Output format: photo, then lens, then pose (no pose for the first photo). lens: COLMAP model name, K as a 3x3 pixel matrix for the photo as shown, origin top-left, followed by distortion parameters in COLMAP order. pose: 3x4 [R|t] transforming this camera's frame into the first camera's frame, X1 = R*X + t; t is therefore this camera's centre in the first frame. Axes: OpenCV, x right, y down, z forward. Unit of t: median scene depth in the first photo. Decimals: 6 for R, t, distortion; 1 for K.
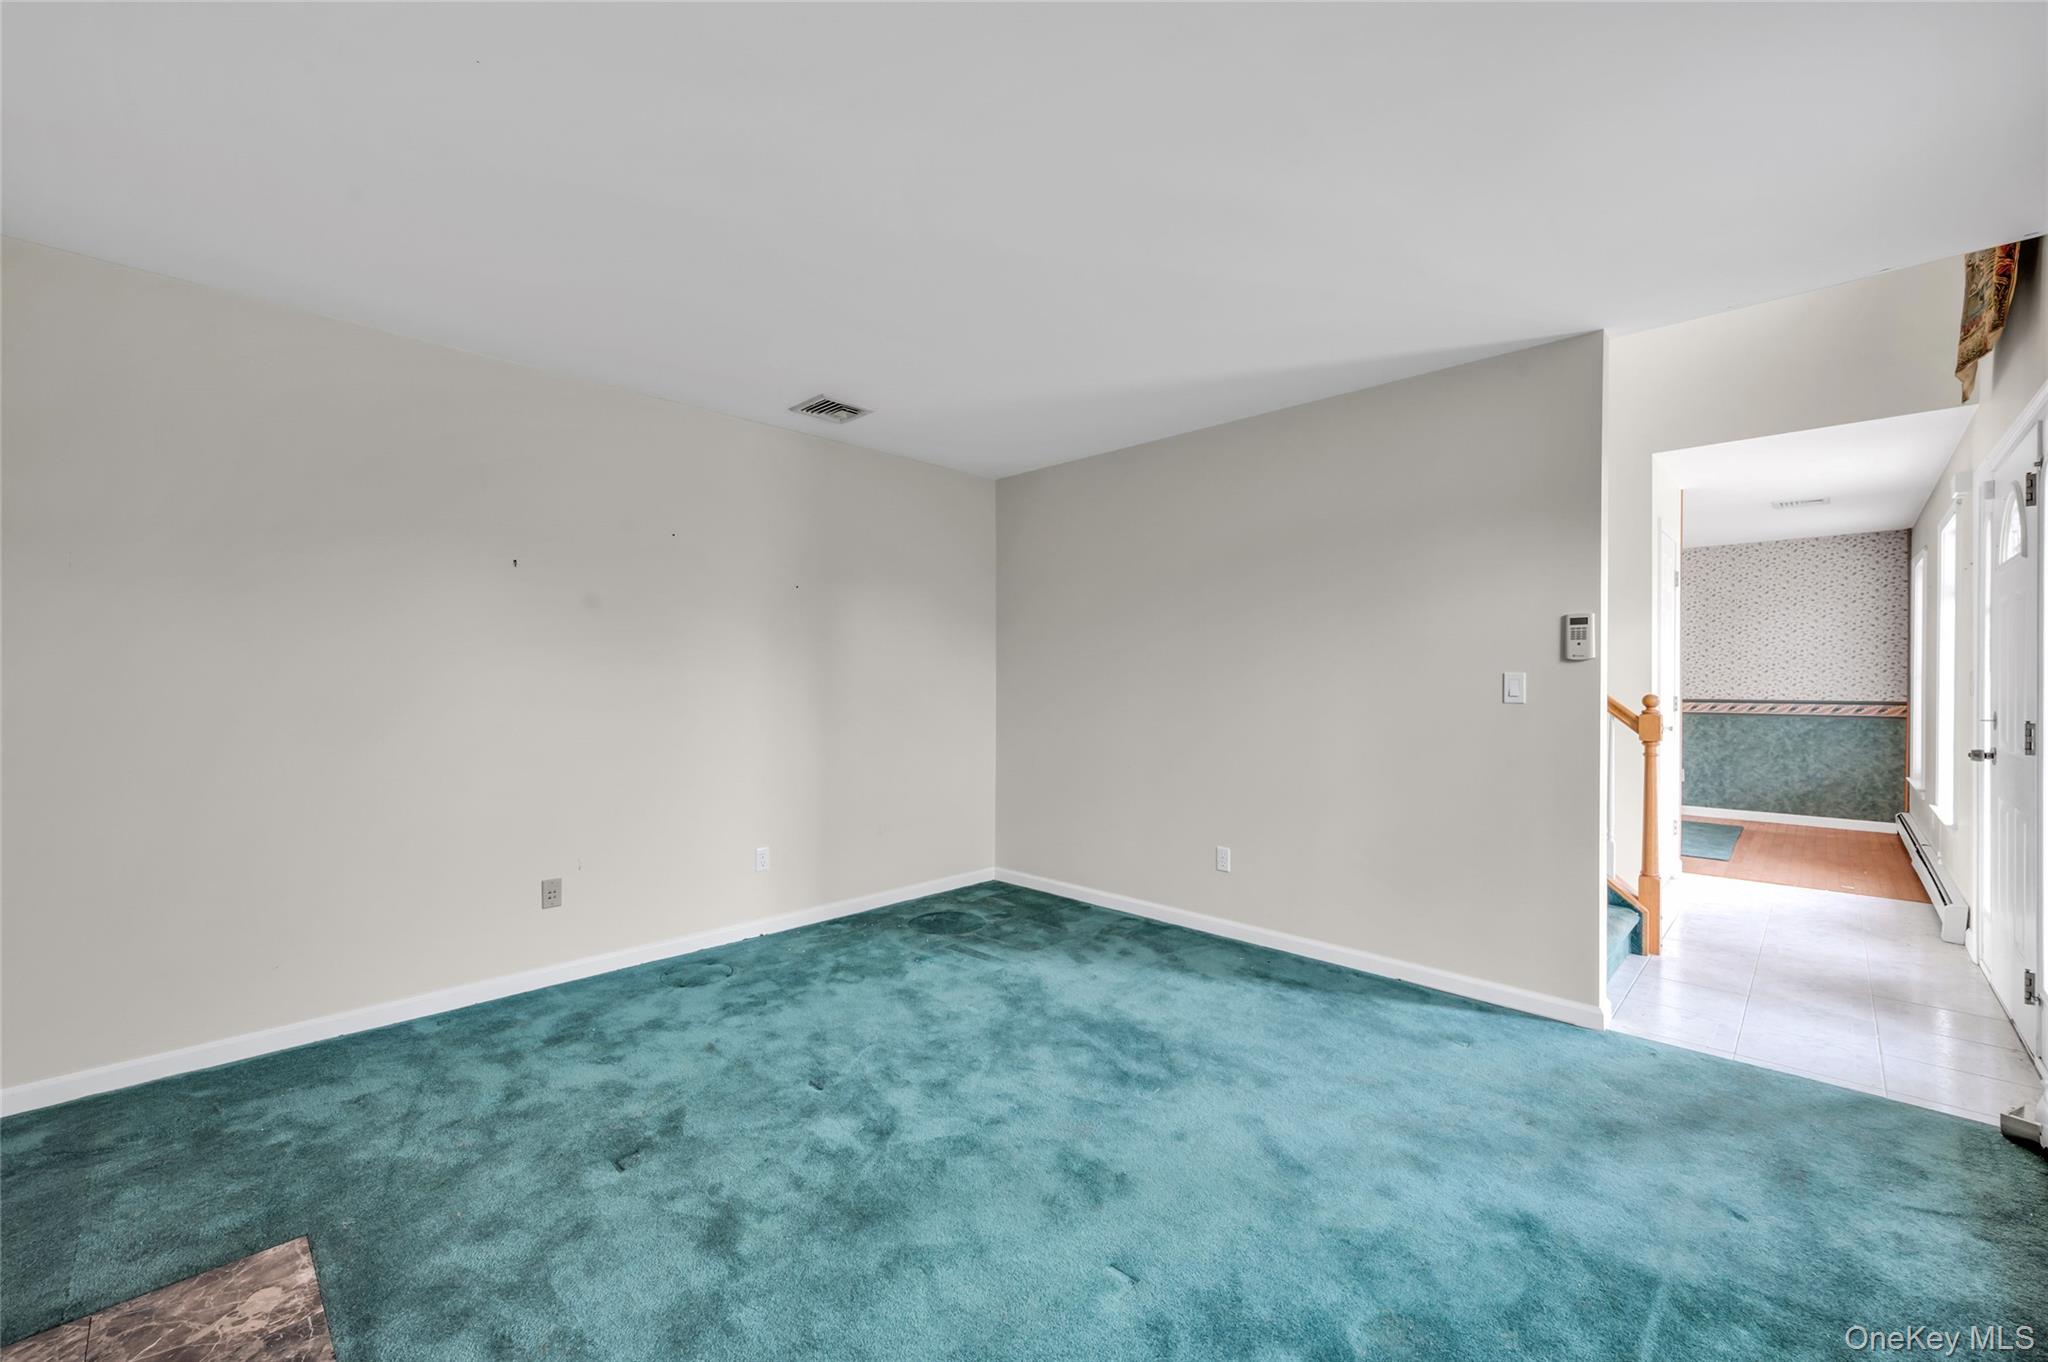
lens RADIAL K [[806.6, 0, 1027.3], [0, 806.6, 696.2], [0, 0, 1]] dist [-0.000251, -0.000740]
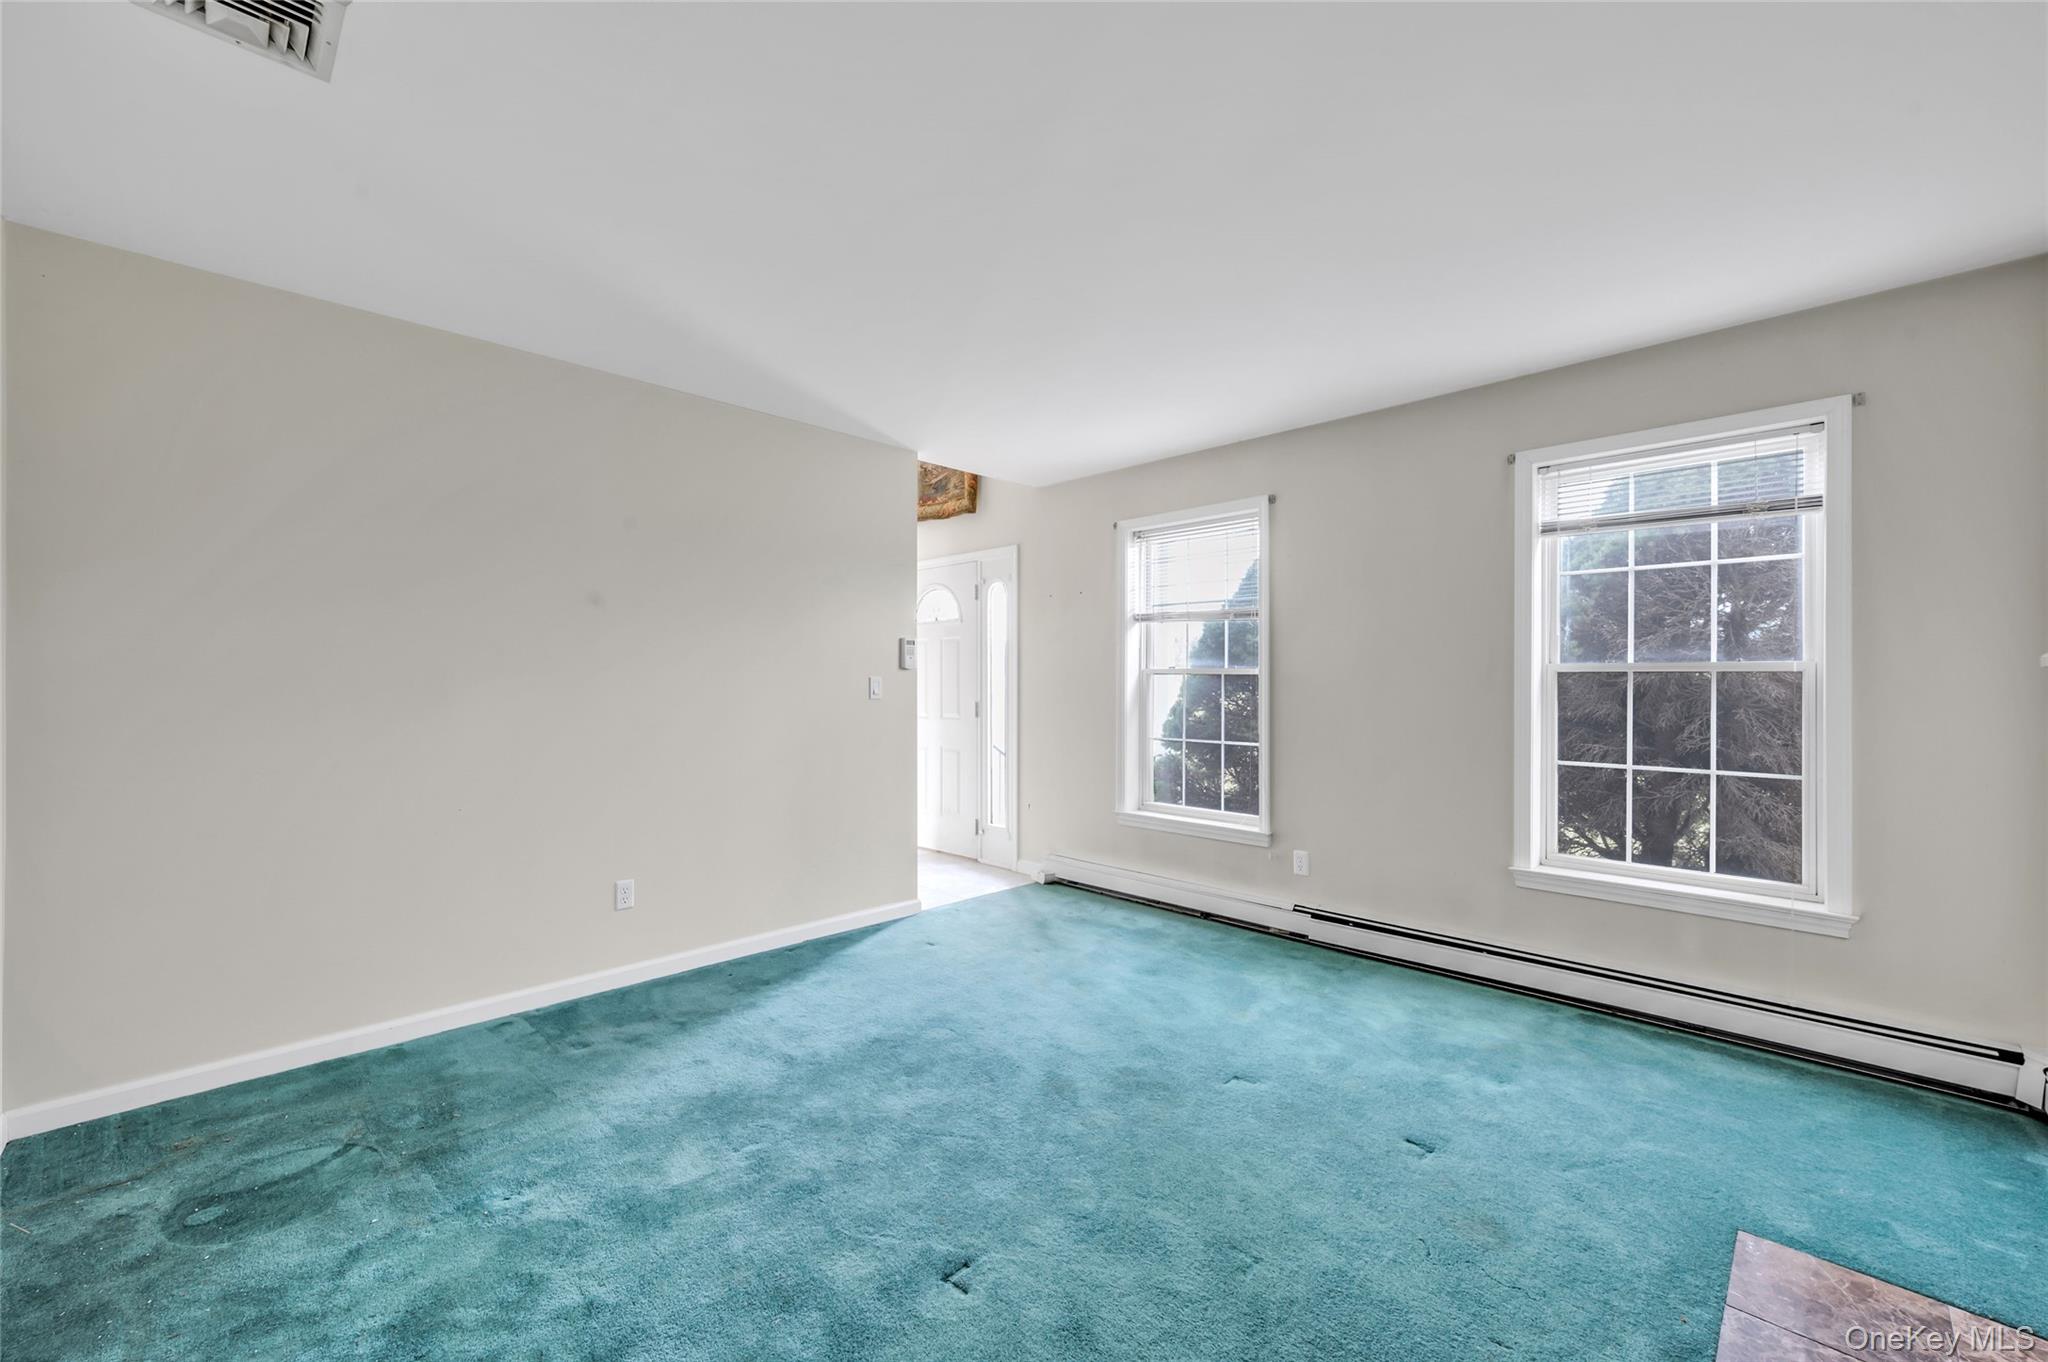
lens RADIAL K [[806.6, 0, 1028.2], [0, 806.6, 680.8], [0, 0, 1]] dist [-0.000251, -0.000740]
pose [[0.006832, 0.003393, 0.999971, -0.691078], [0.010829, 0.999935, -0.003467, -0.013809], [-0.999918, 0.010853, 0.006795, 0.668406]]
